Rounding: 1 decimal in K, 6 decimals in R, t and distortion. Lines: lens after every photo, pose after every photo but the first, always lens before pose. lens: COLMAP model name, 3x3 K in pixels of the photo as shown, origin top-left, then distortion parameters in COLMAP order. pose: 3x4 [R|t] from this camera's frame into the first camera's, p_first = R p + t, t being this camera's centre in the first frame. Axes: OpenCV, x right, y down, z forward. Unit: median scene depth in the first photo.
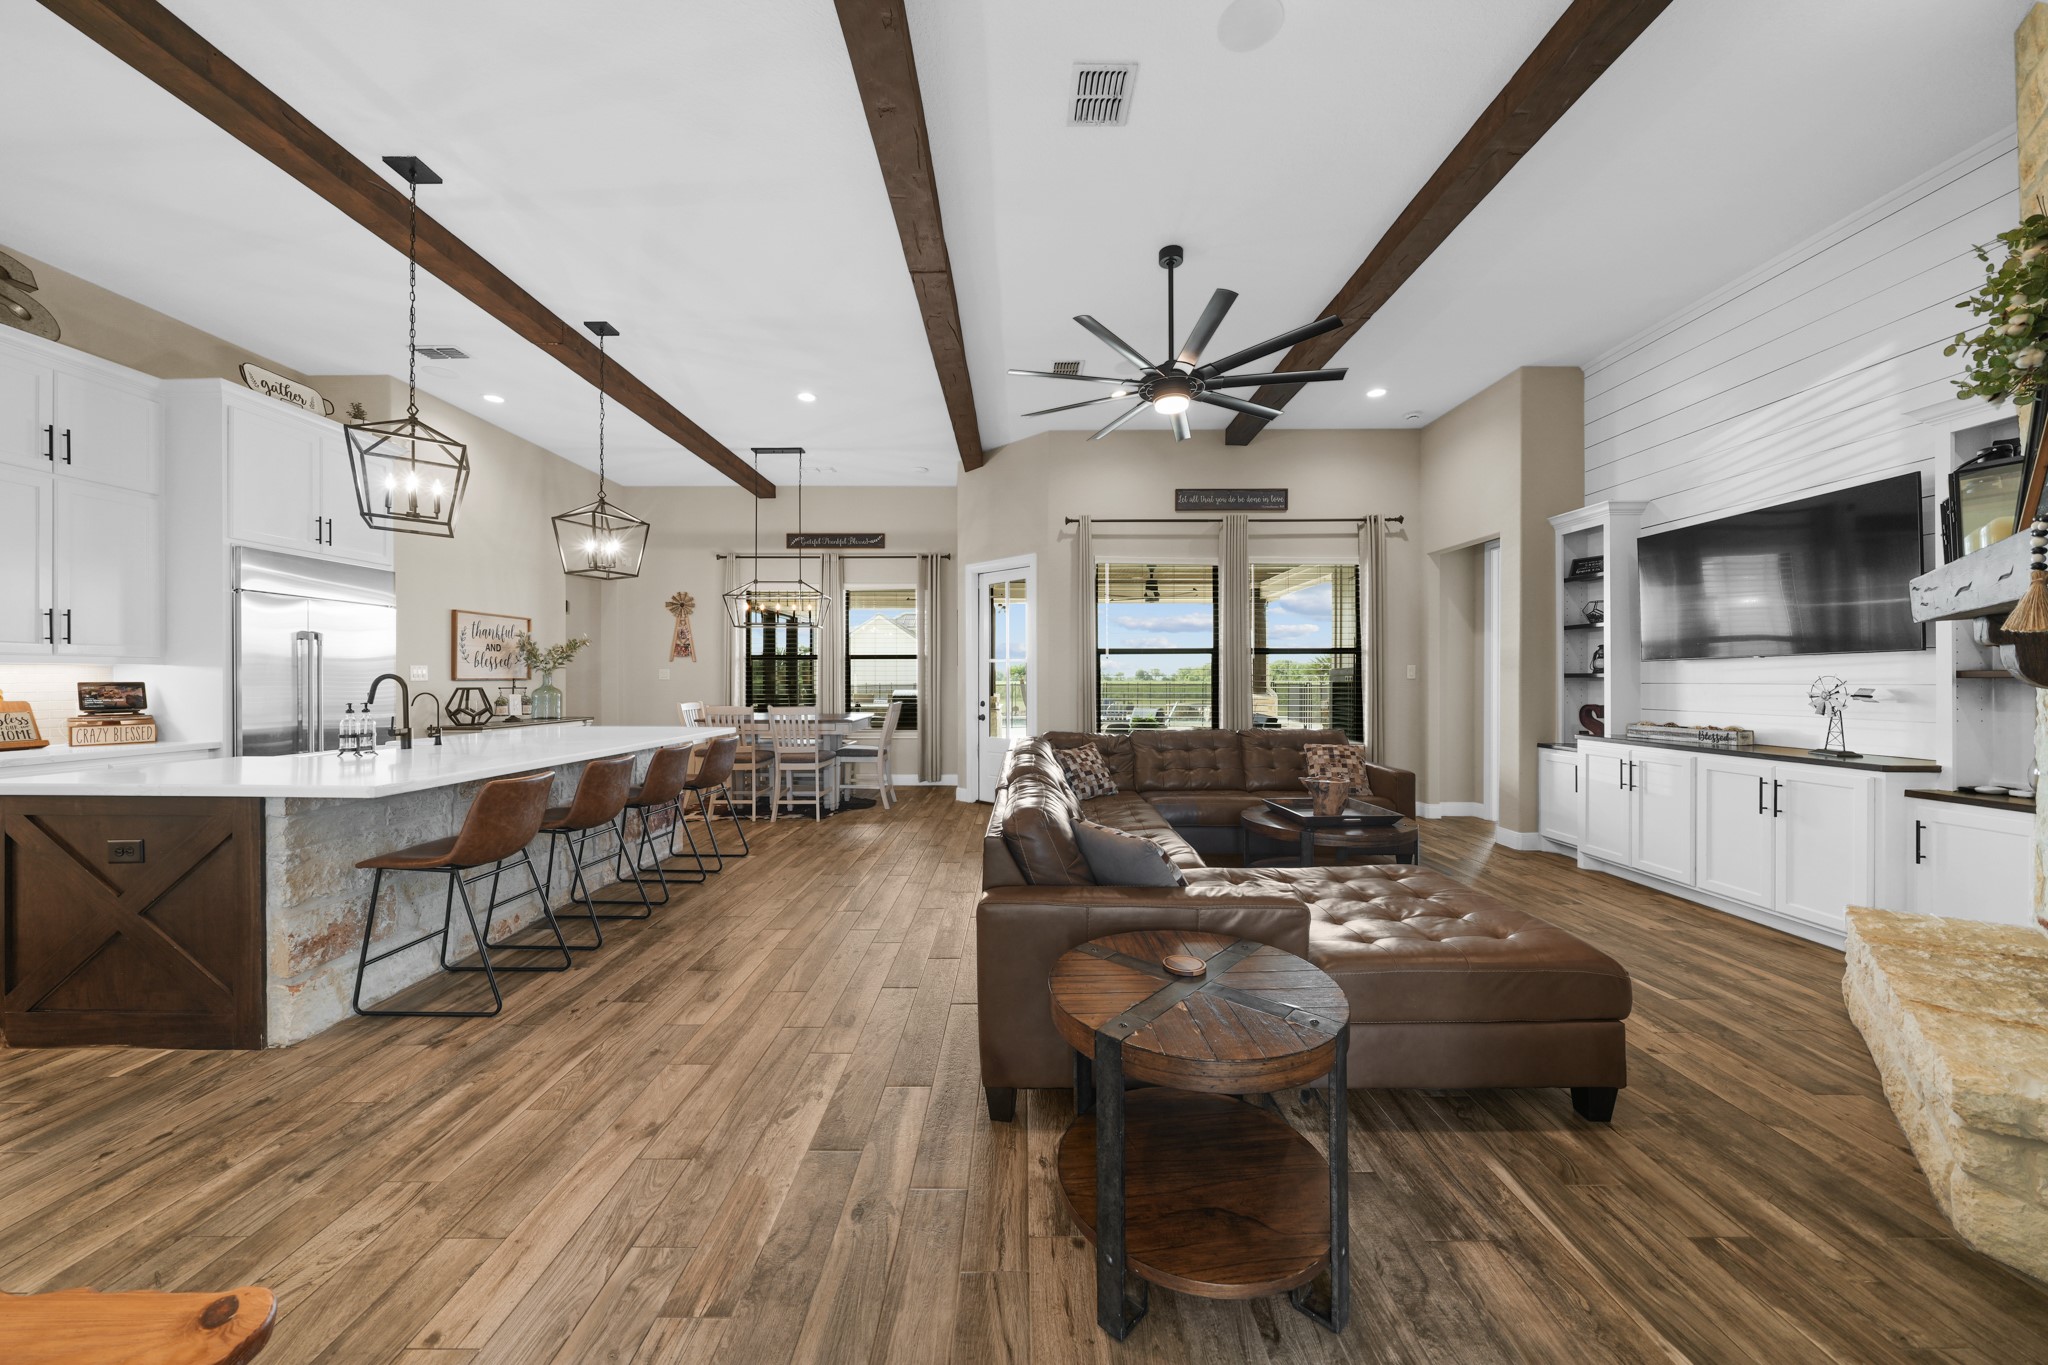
lens RADIAL K [[705.0, 0, 1010.2], [0, 705.0, 677.5], [0, 0, 1]] dist [-0.001748, -0.000052]
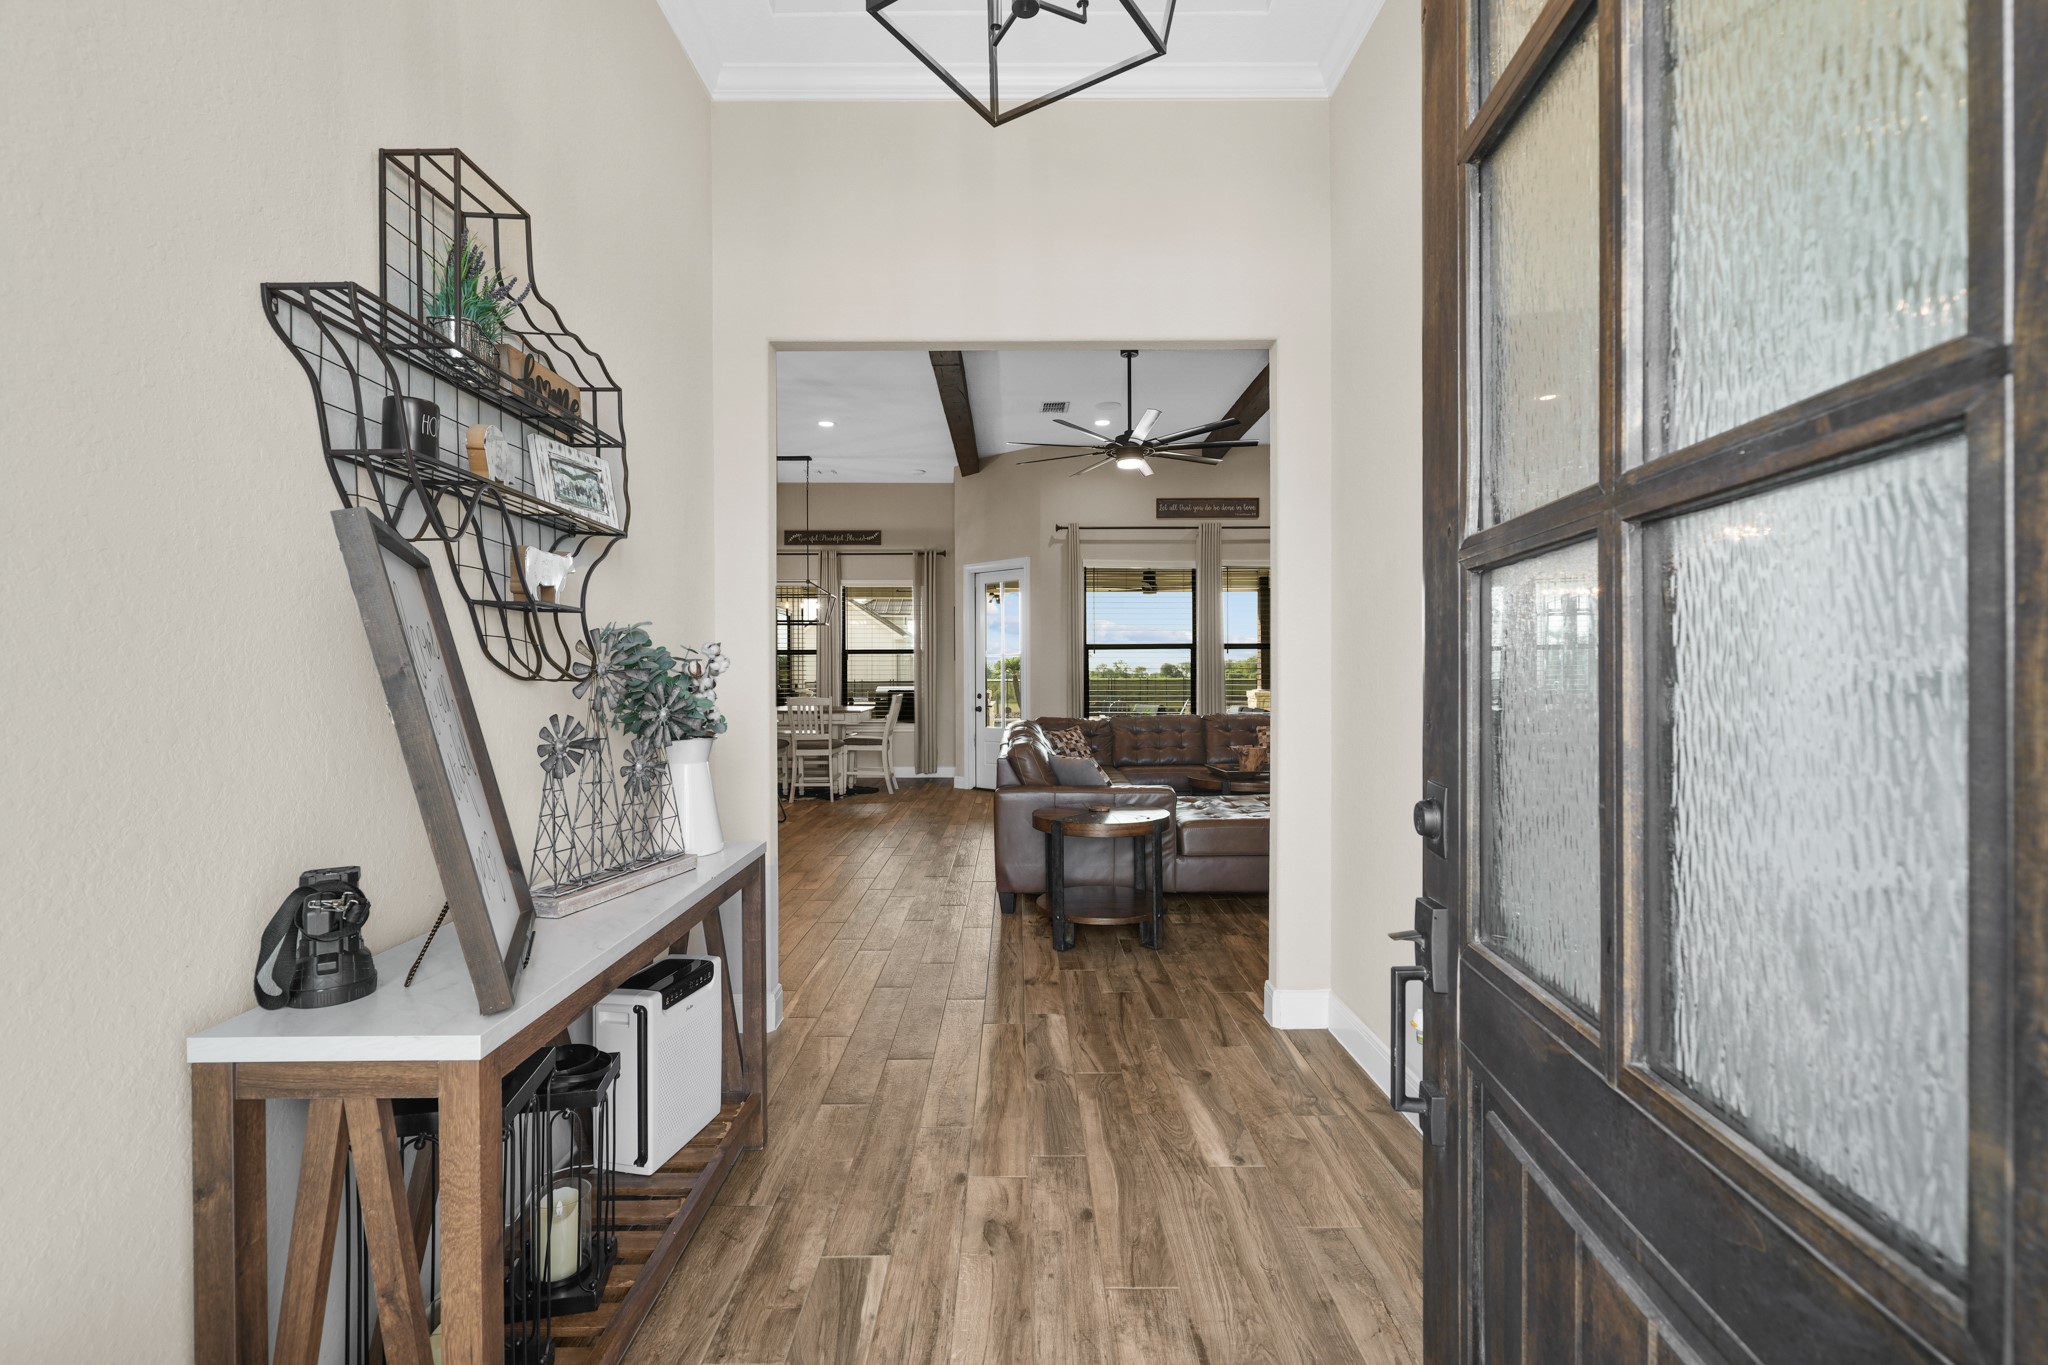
lens RADIAL K [[856.3, 0, 1023.9], [0, 856.3, 677.4], [0, 0, 1]] dist [-0.002341, 0.000021]
pose [[0.999642, -0.003154, 0.026555, -0.007798], [0.003020, 0.999983, 0.005077, 0.003187], [-0.026571, -0.004995, 0.999634, -0.337185]]
